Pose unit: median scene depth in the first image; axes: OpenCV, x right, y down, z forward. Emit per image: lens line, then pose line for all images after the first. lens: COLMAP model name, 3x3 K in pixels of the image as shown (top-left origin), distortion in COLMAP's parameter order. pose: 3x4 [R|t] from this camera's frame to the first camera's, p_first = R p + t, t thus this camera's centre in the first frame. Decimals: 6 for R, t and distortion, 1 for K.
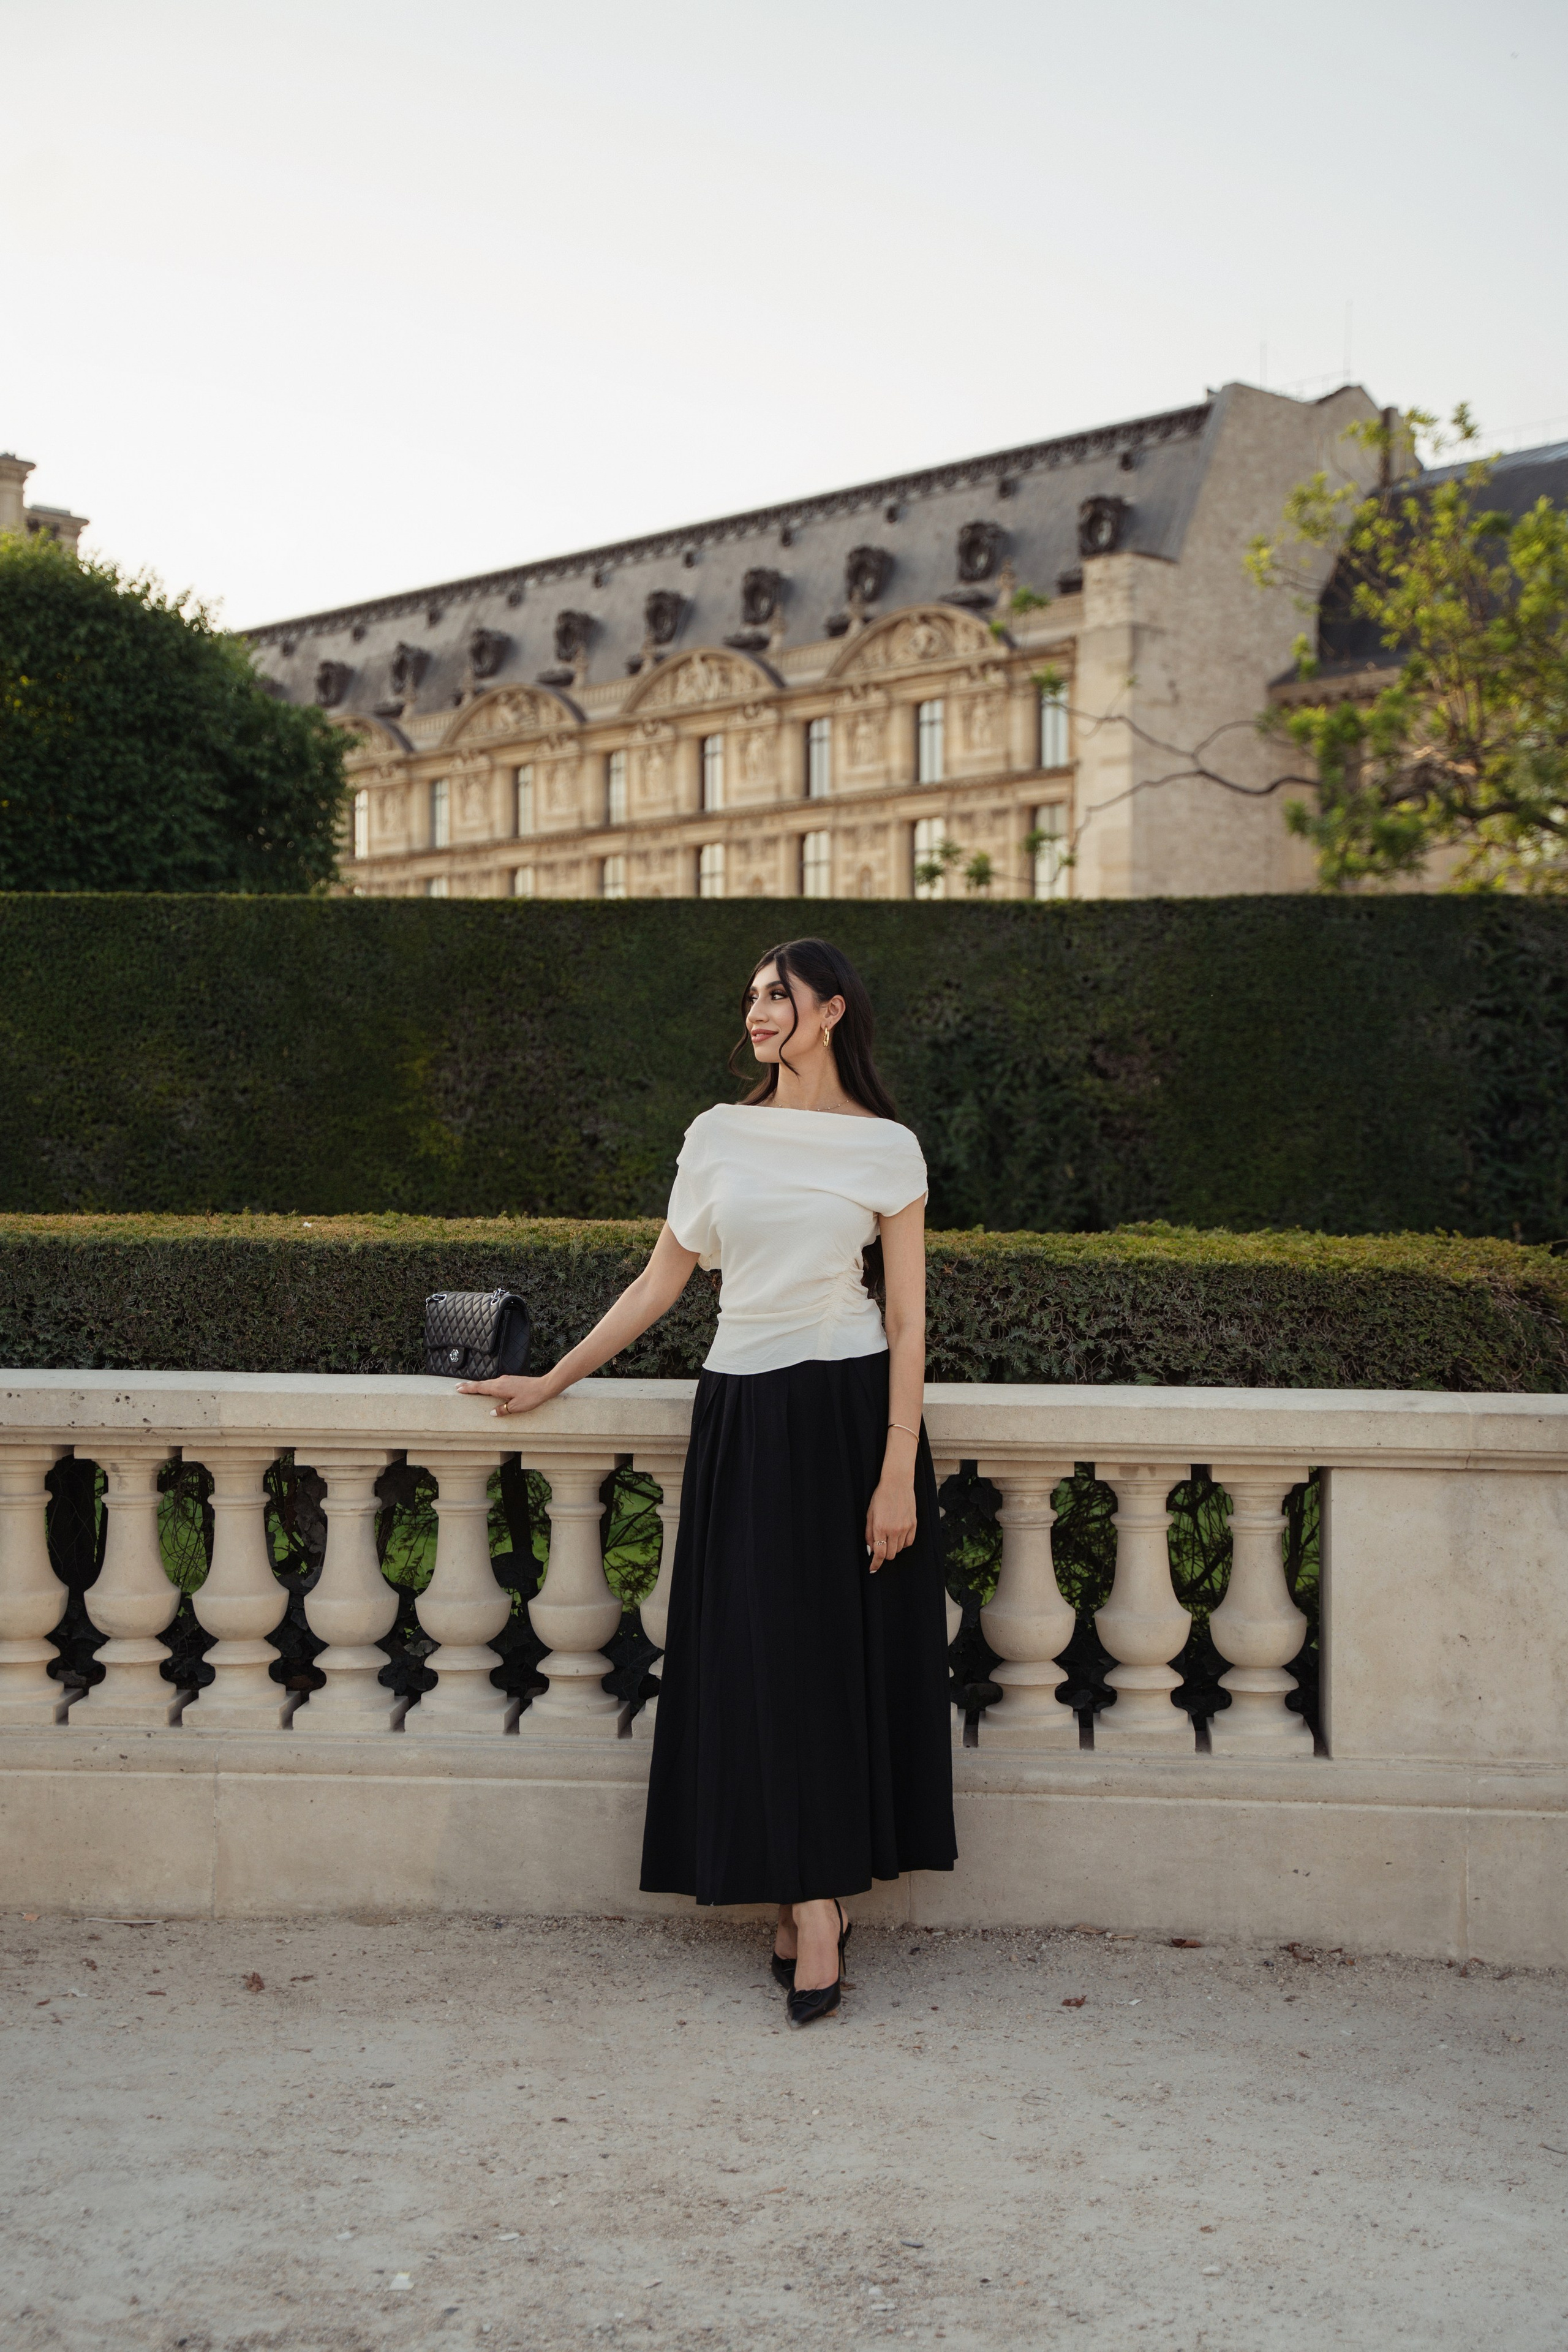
lens RADIAL K [[3024.5, 0, 793.6], [0, 3024.5, 1207.4], [0, 0, 1]] dist [0.052422, -0.021807]
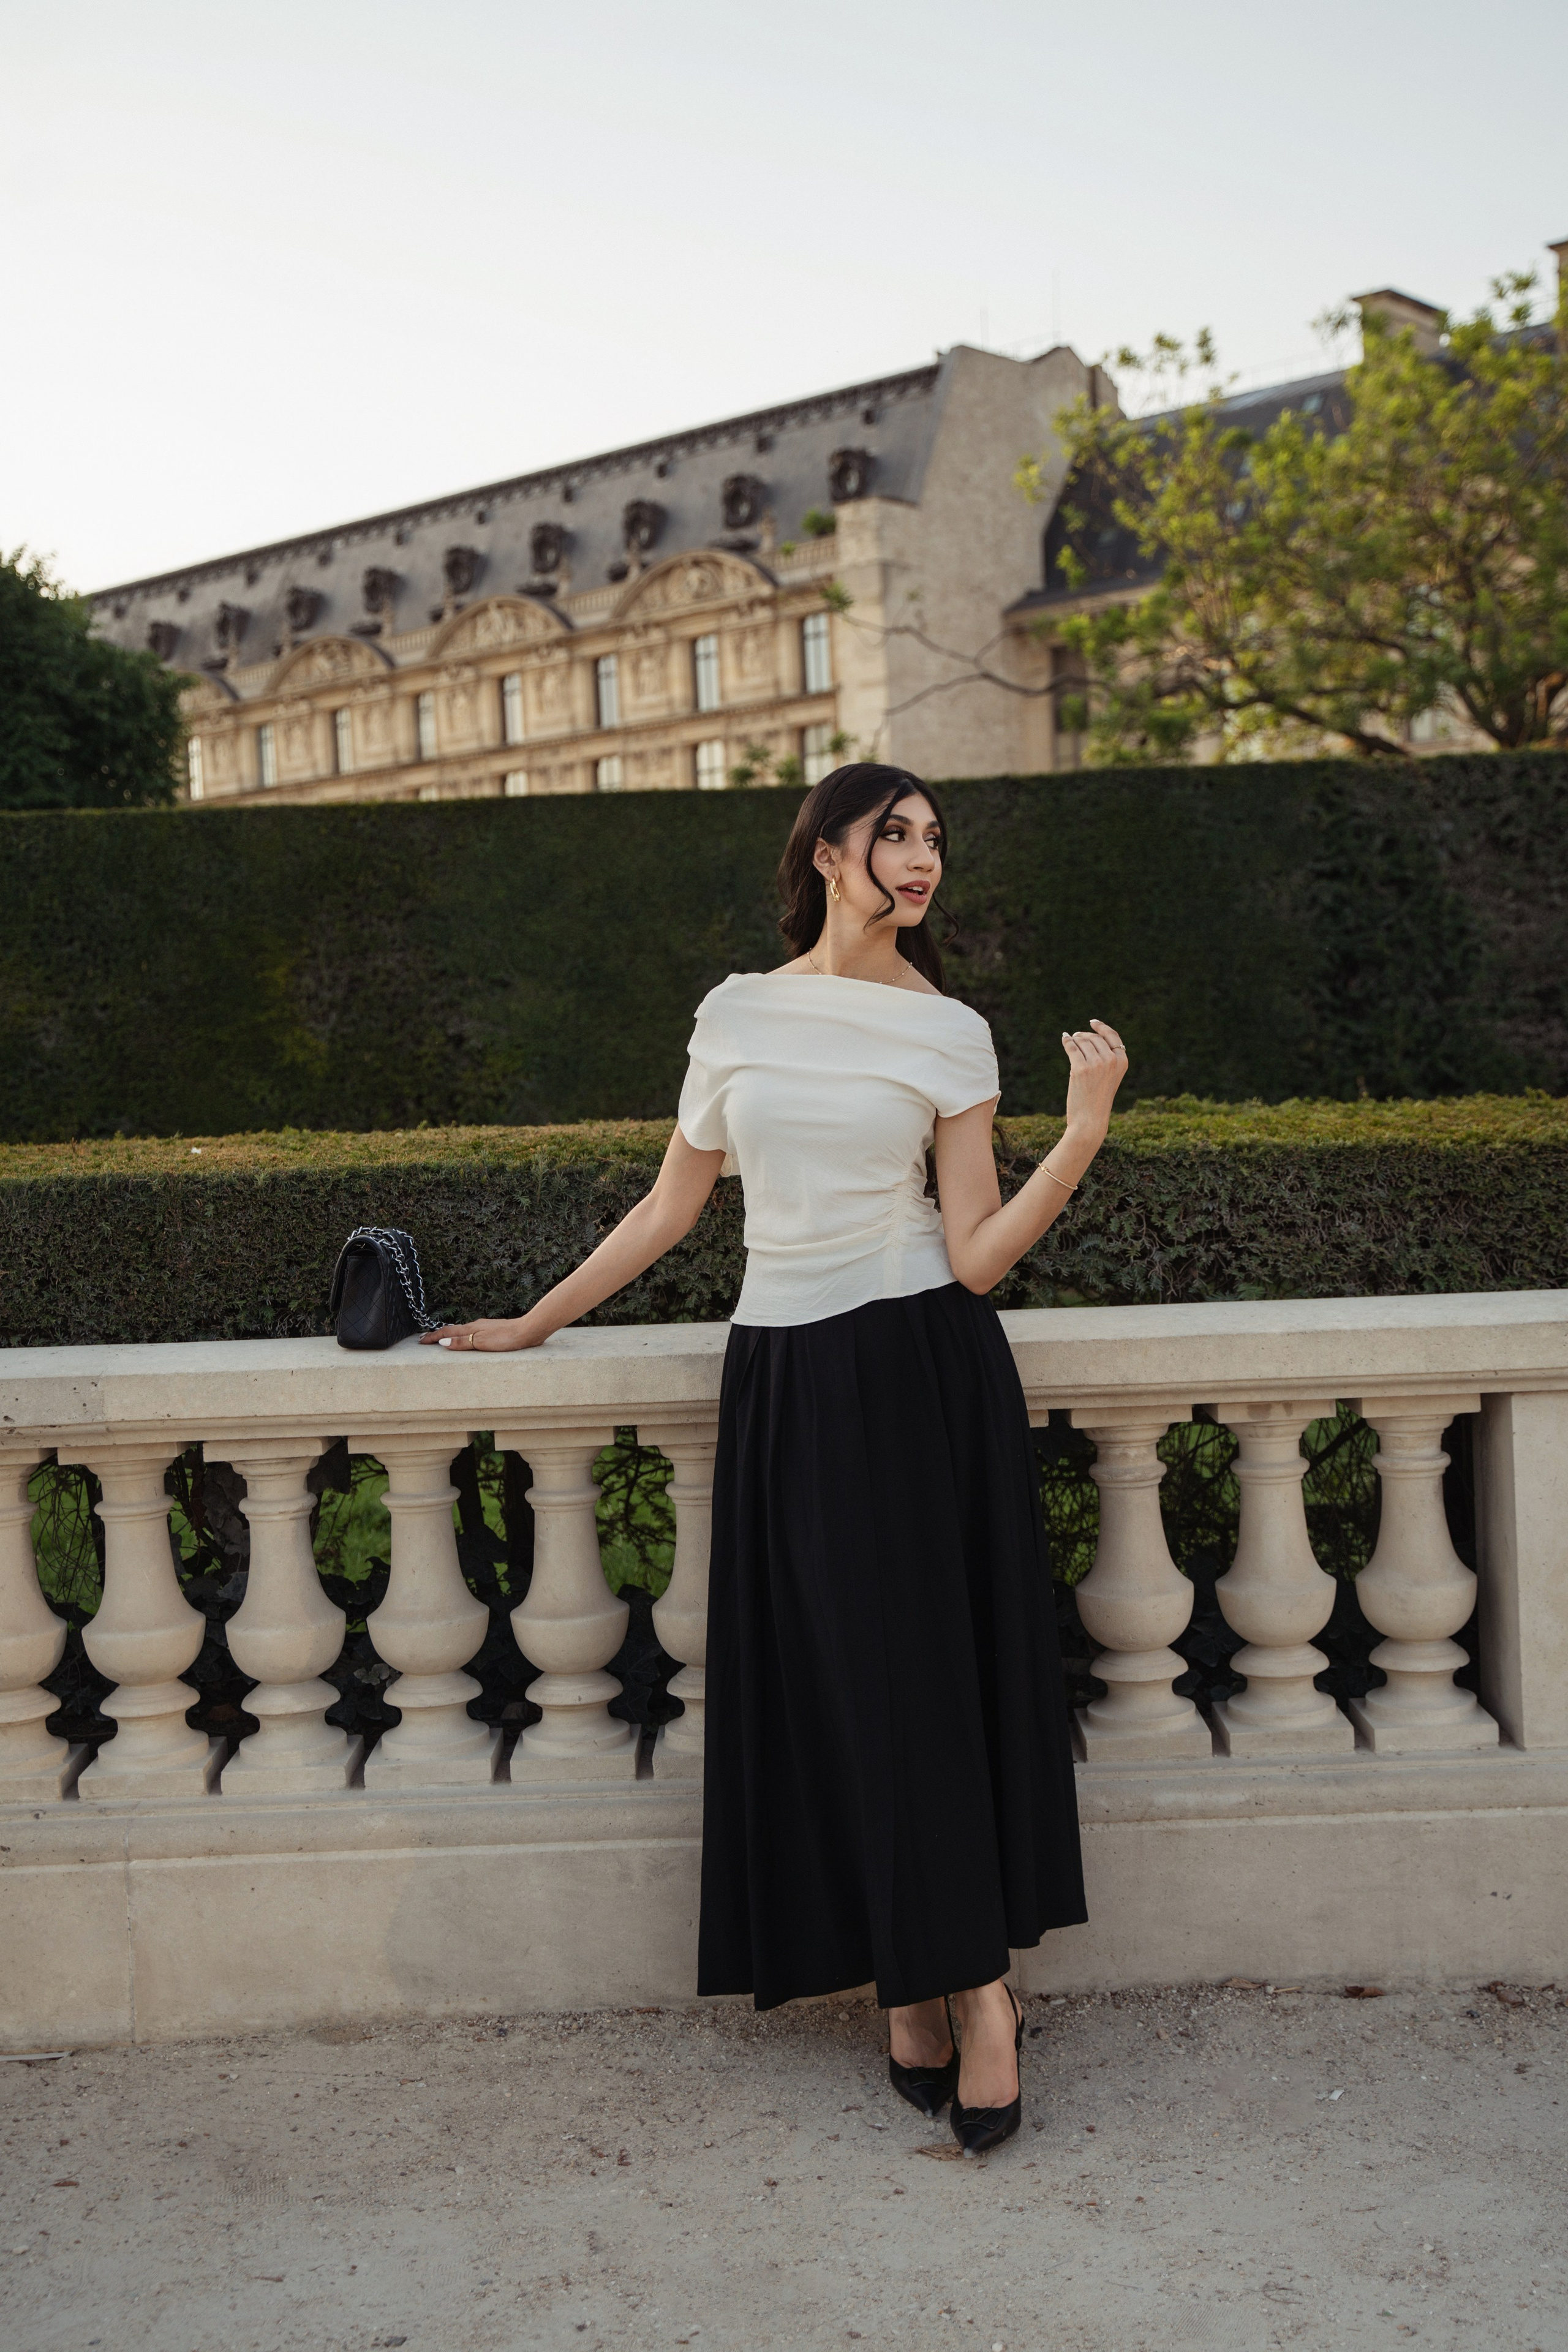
lens RADIAL K [[2518.7, 0, 784.0], [0, 2518.7, 1176.0], [0, 0, 1]] dist [-0.004564, 0.037965]
pose [[0.995318, -0.051725, 0.081654, -0.051810], [0.048846, 0.998125, 0.036881, -0.004477], [-0.083409, -0.032720, 0.995978, 0.272777]]
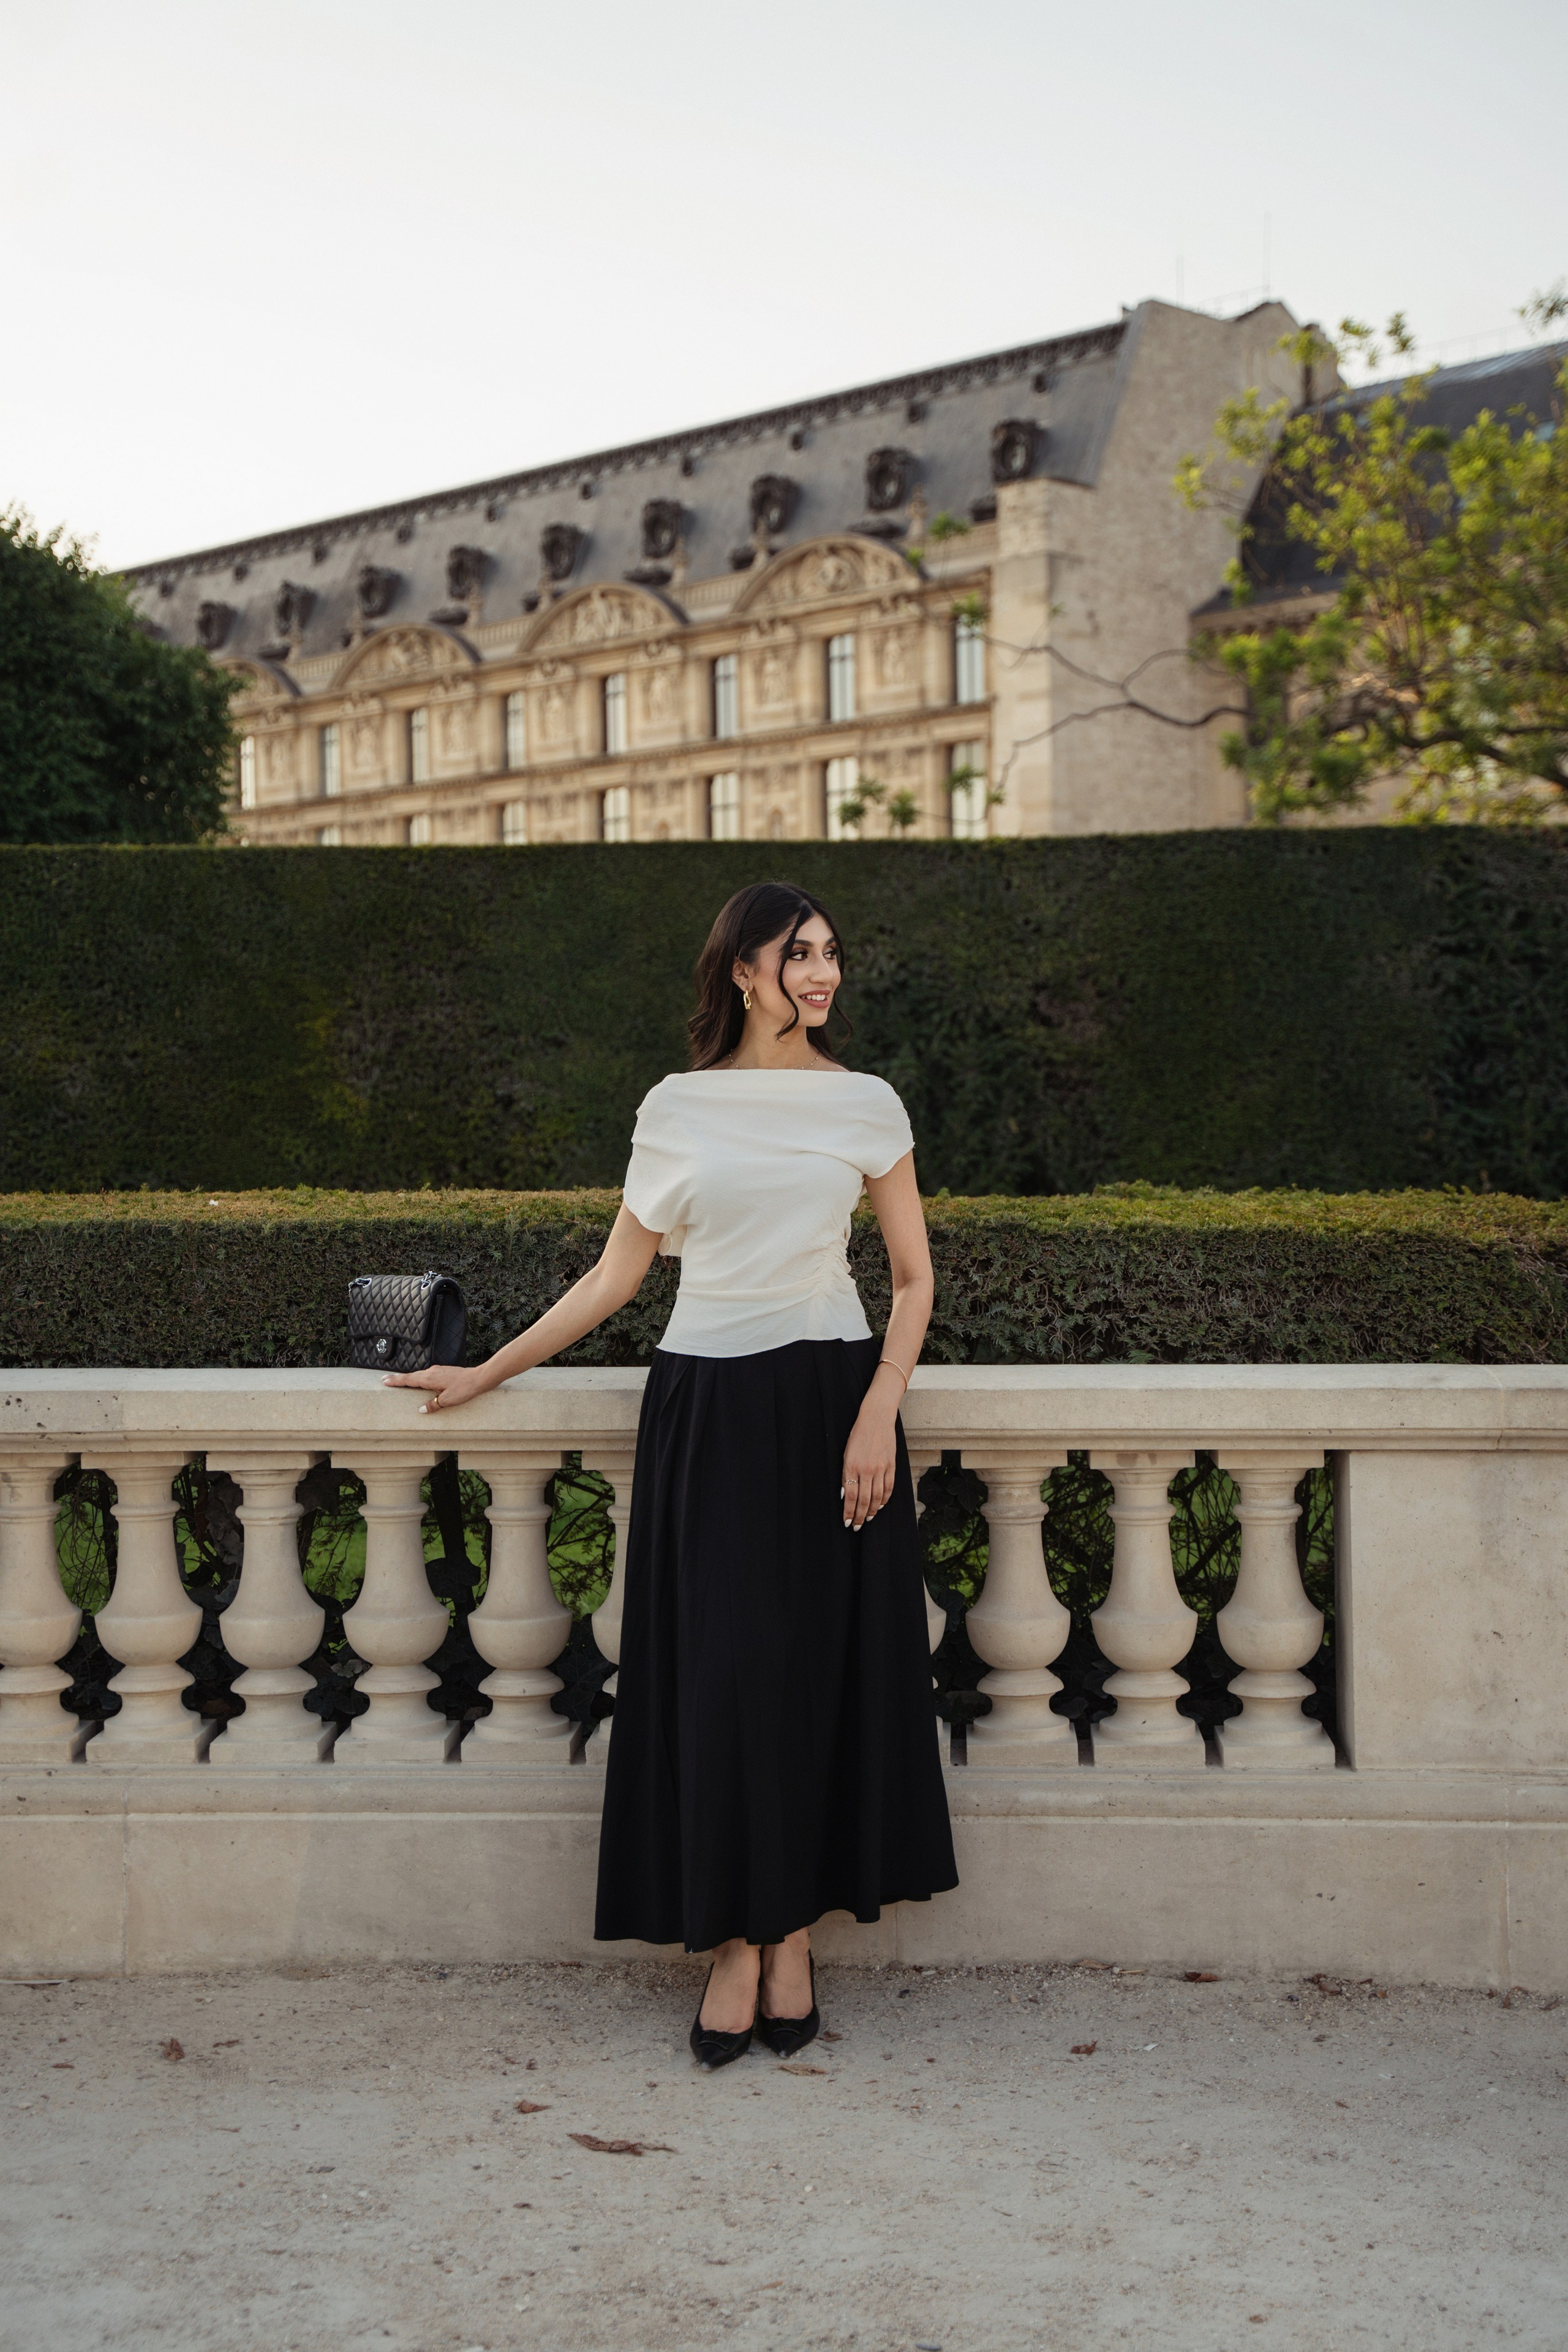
lens RADIAL K [[3107.1, 0, 784.0], [0, 3107.1, 1176.0], [0, 0, 1]] dist [0.071789, -0.006738]
pose [[0.999458, -0.018052, 0.027545, -0.013176], [0.017928, 0.999828, 0.004717, -0.003376], [-0.027625, -0.004221, 0.999609, 0.052324]]
